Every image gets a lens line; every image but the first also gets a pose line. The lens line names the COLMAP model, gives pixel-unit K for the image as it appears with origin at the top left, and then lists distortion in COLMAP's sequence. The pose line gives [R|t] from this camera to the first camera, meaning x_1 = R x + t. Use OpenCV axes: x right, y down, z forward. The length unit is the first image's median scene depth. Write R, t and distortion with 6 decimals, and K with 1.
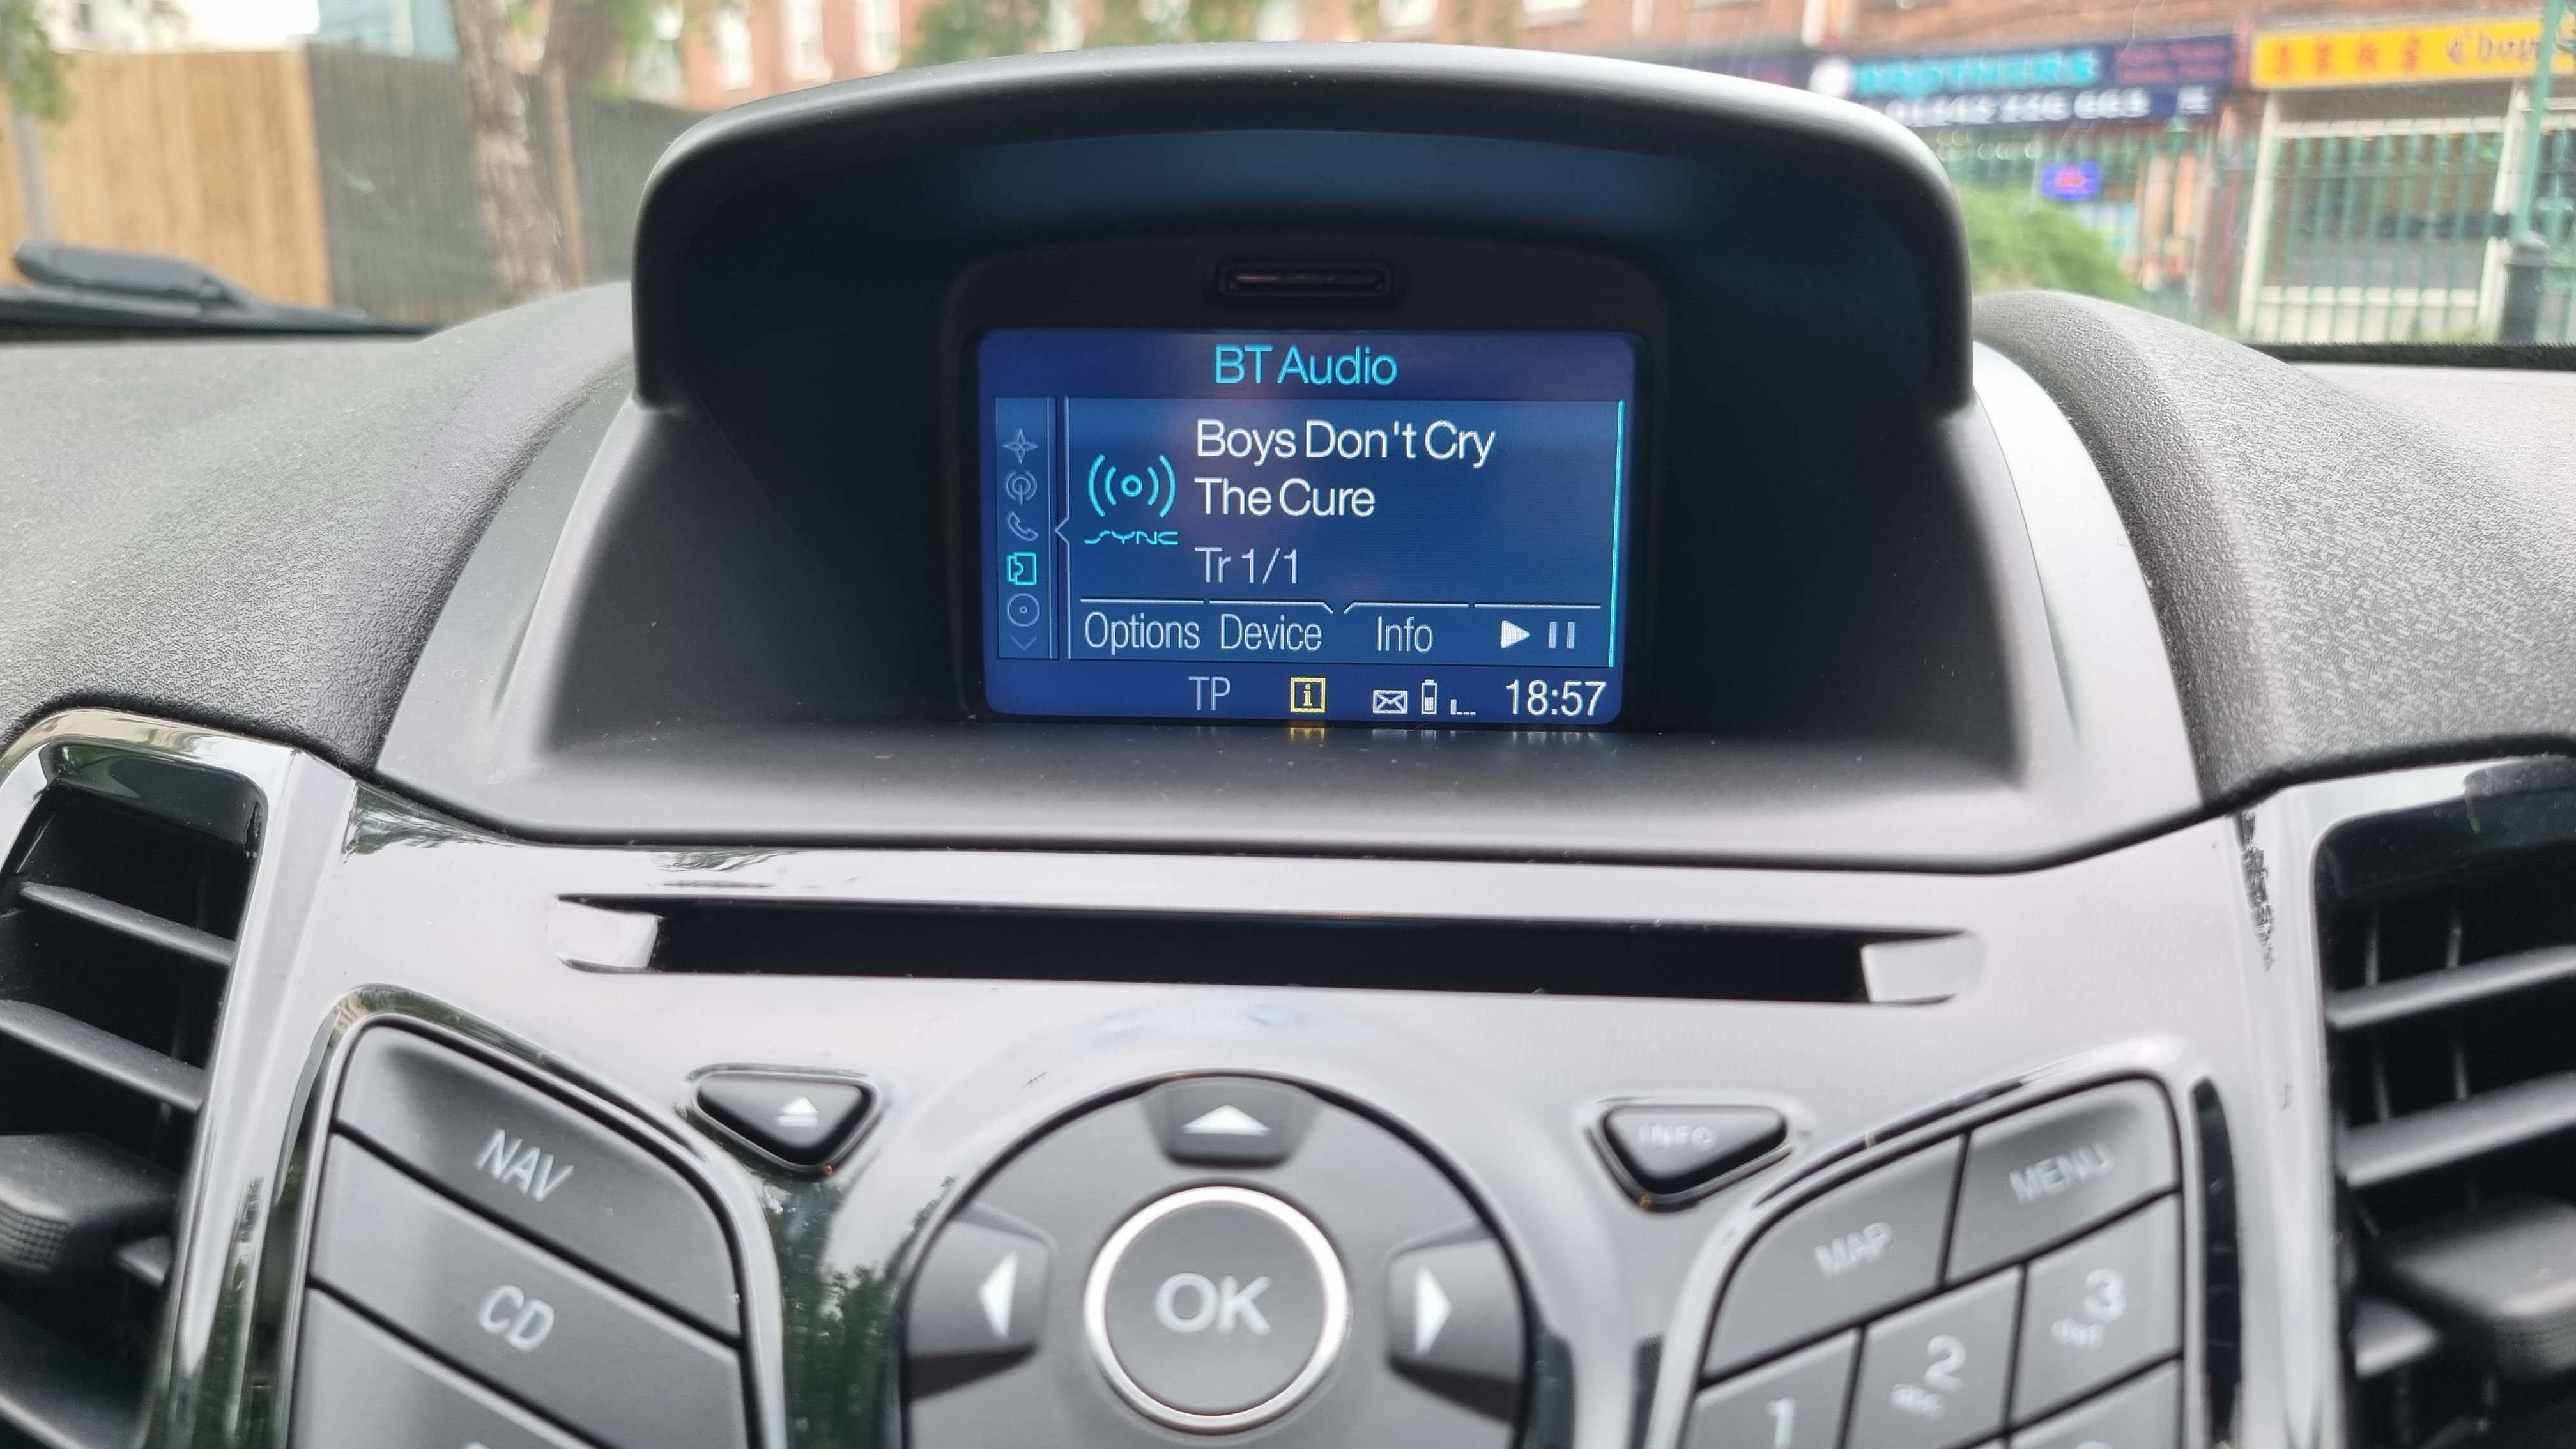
lens RADIAL K [[1975.3, 0, 1235.7], [0, 1975.3, 739.4], [0, 0, 1]] dist [0.052668, -0.036266]
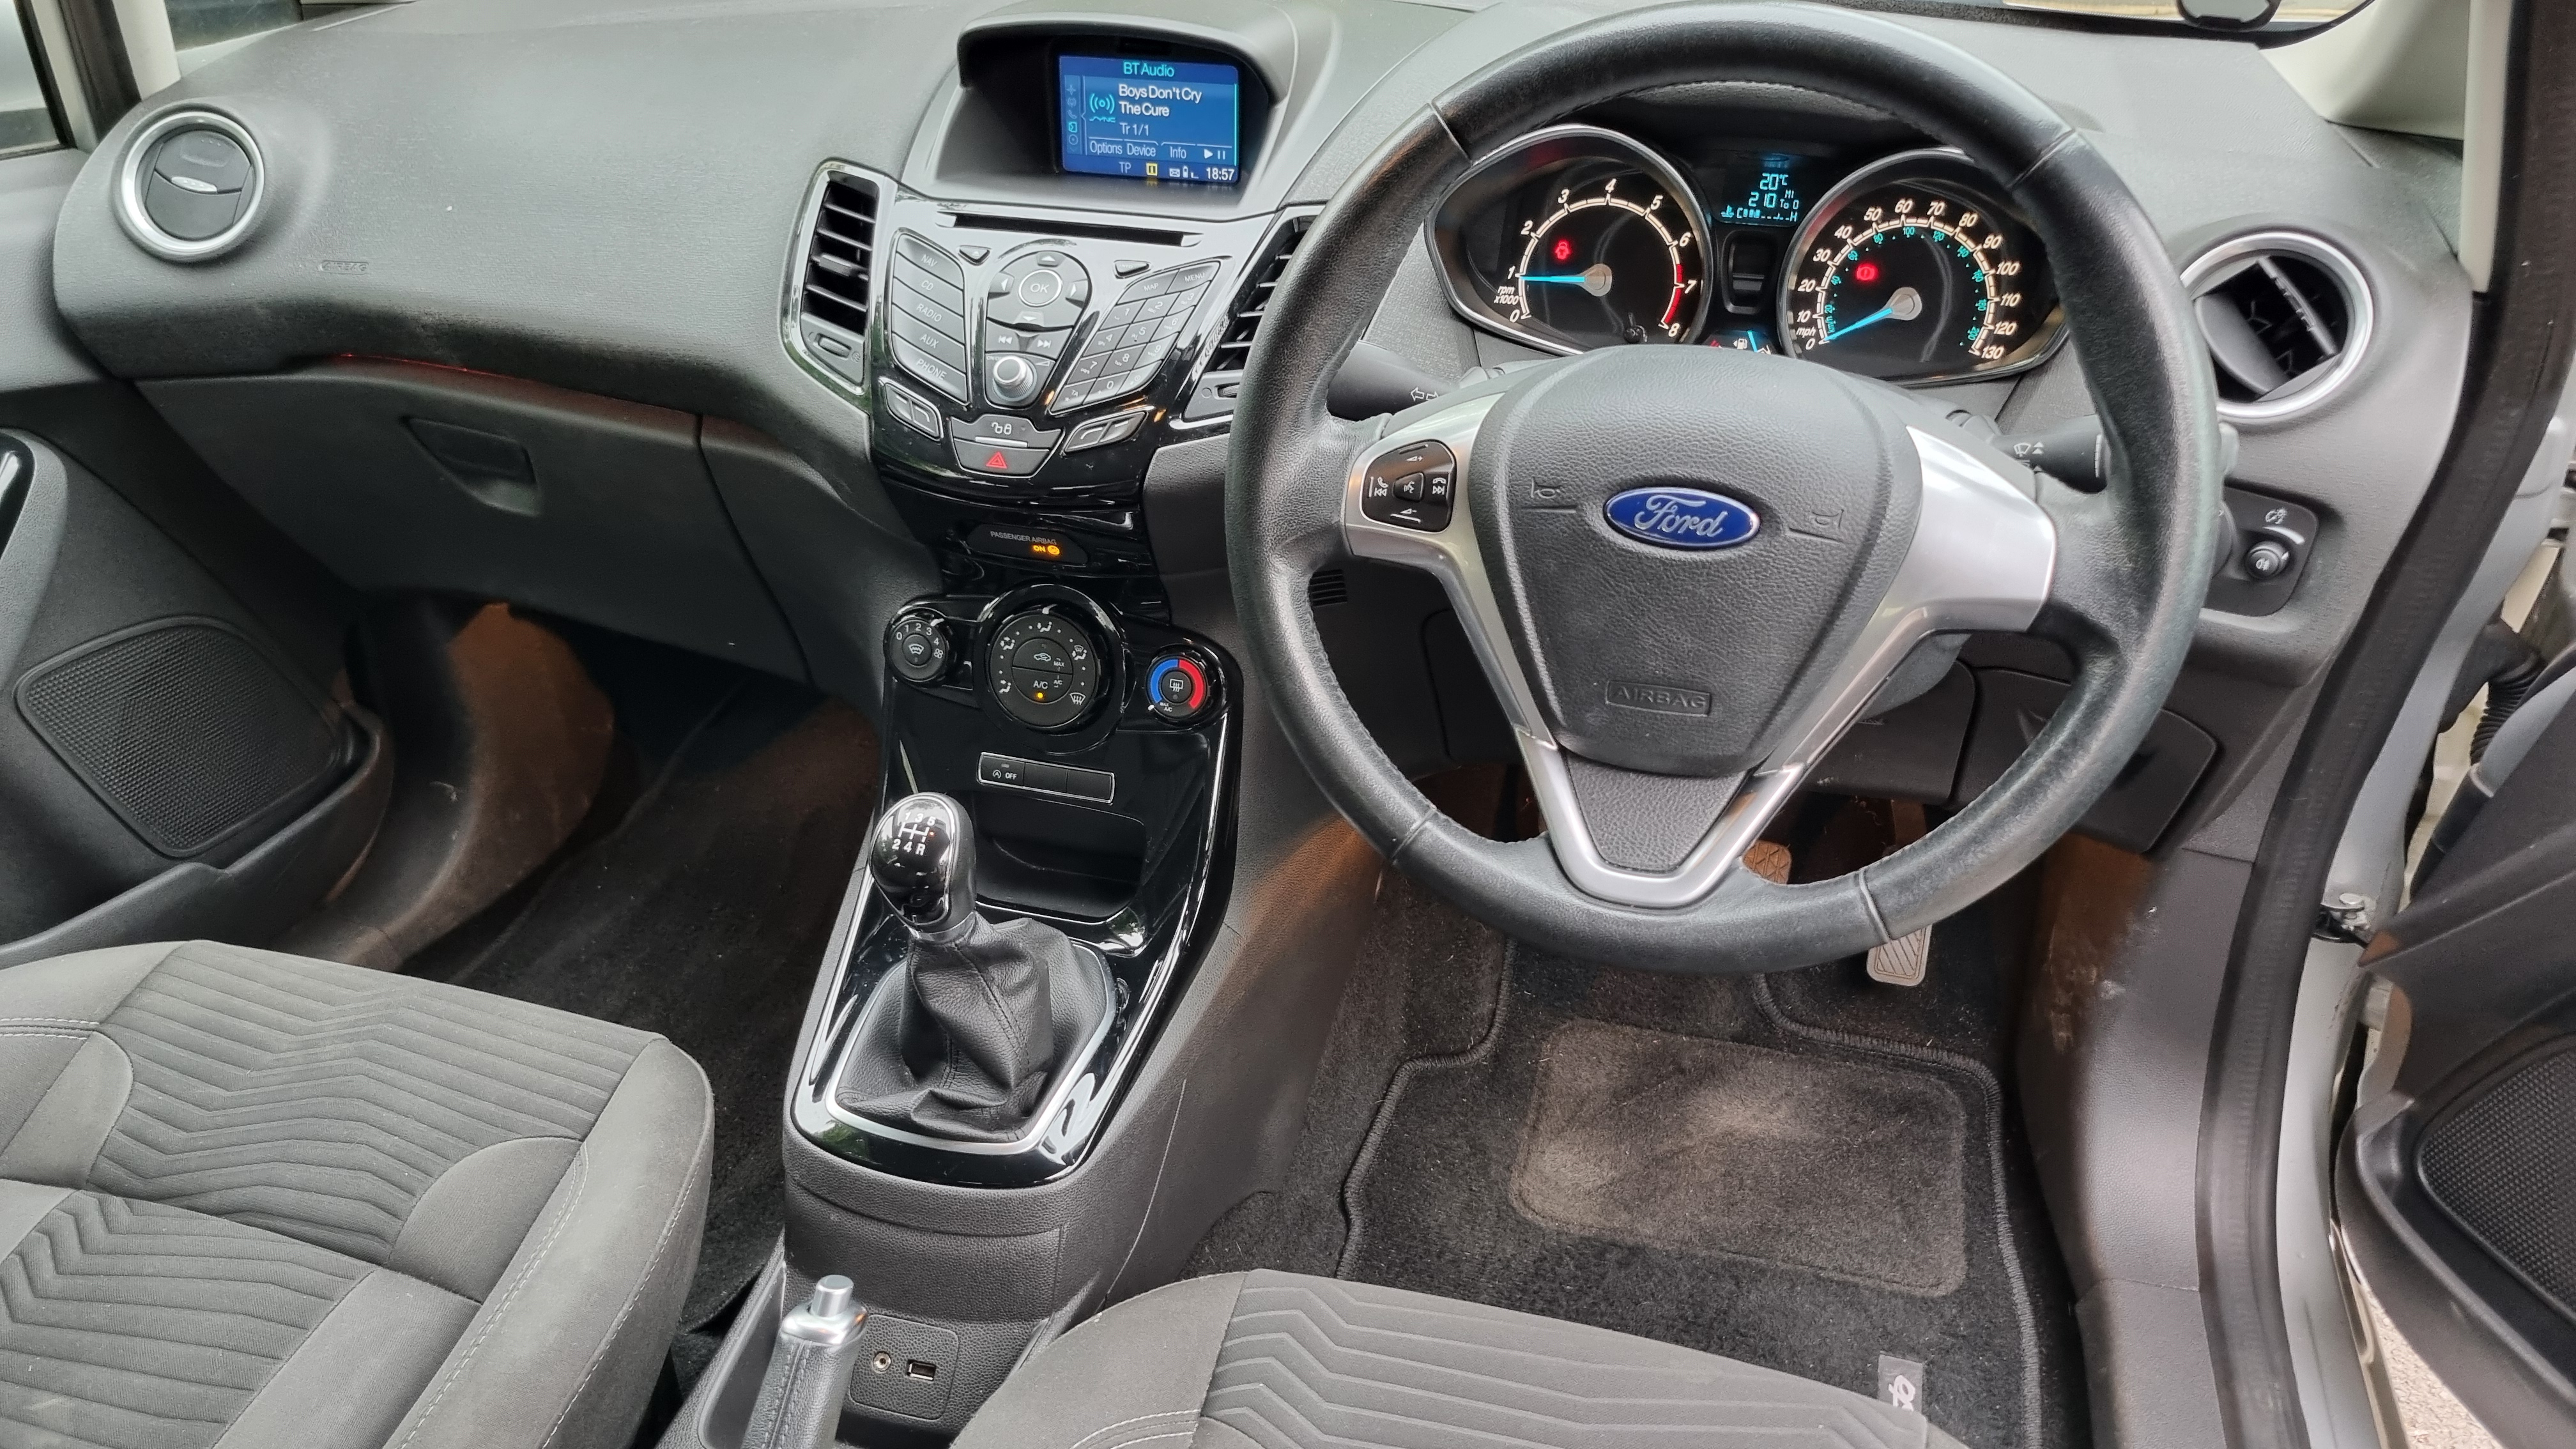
lens RADIAL K [[1975.3, 0, 1235.7], [0, 1975.3, 739.4], [0, 0, 1]] dist [0.052668, -0.036266]
pose [[0.972576, 0.106252, -0.206897, 1.719791], [-0.041700, 0.954799, 0.294313, -0.167094], [0.228816, -0.277614, 0.933045, -4.232393]]
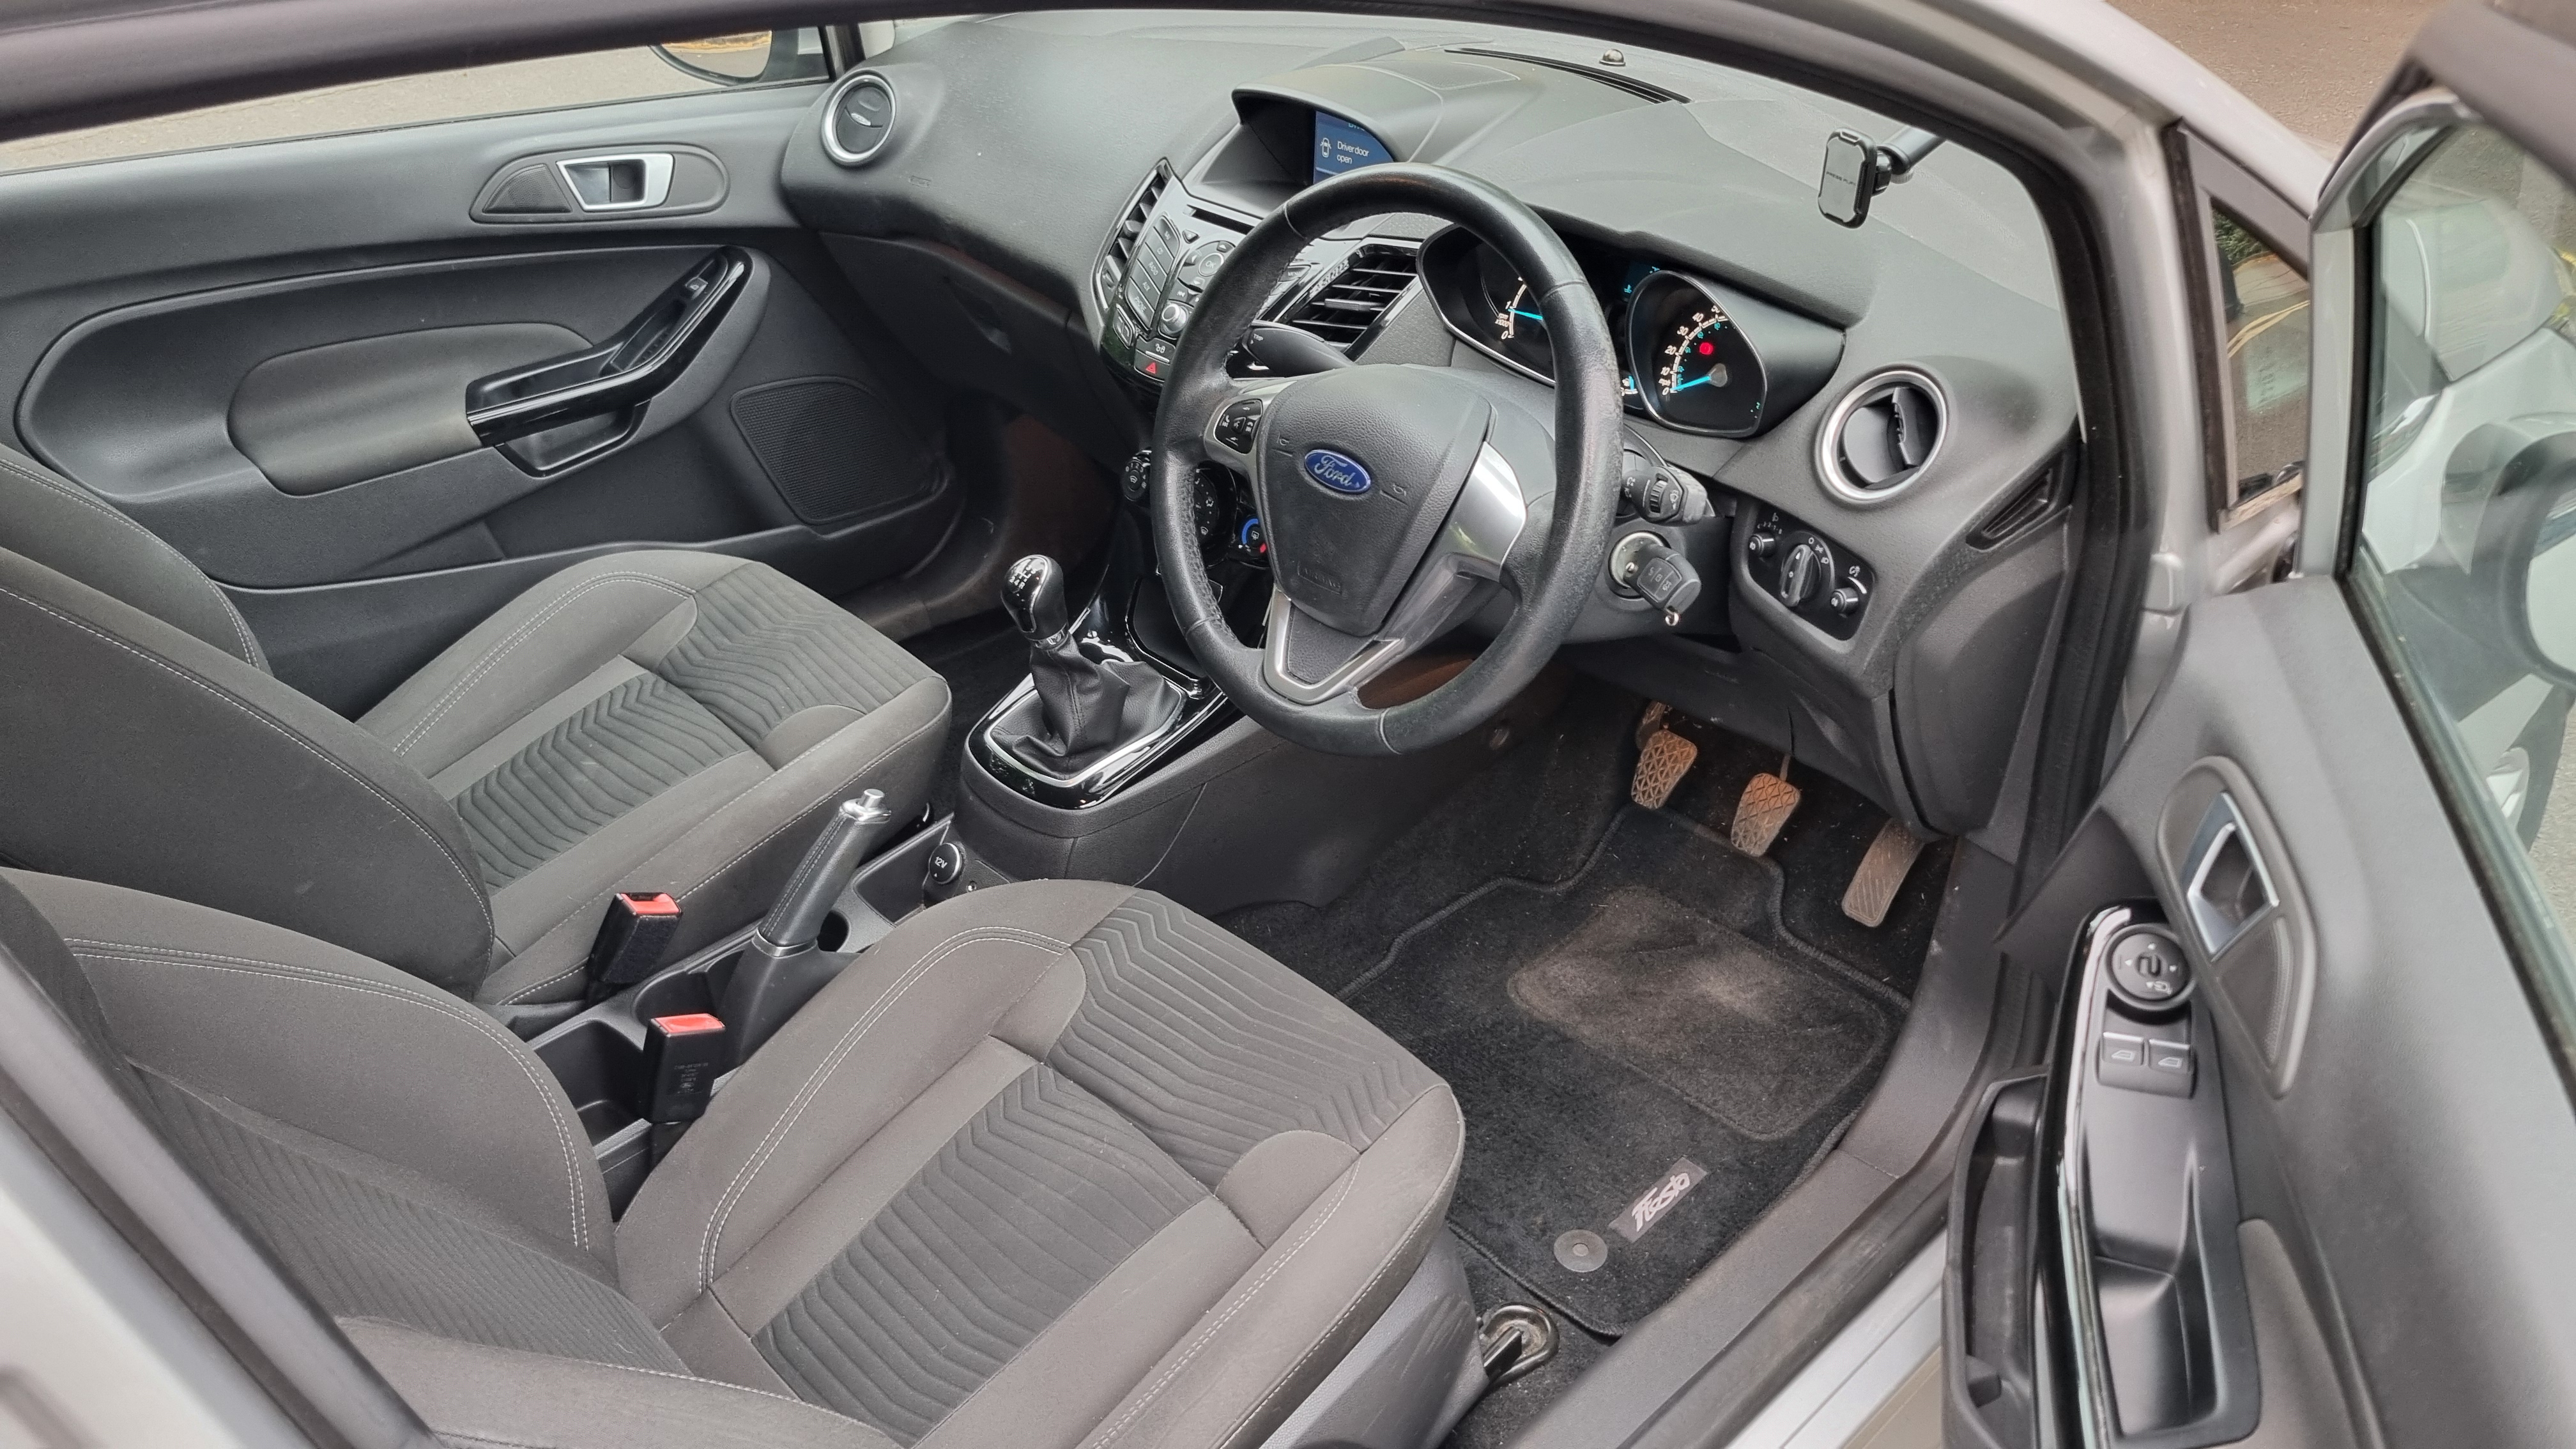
lens RADIAL K [[1975.3, 0, 1235.7], [0, 1975.3, 739.4], [0, 0, 1]] dist [0.052668, -0.036266]
pose [[0.723956, 0.356150, -0.590800, 5.721770], [-0.132318, 0.912211, 0.387766, -1.166738], [0.677037, -0.202552, 0.707526, -5.284049]]
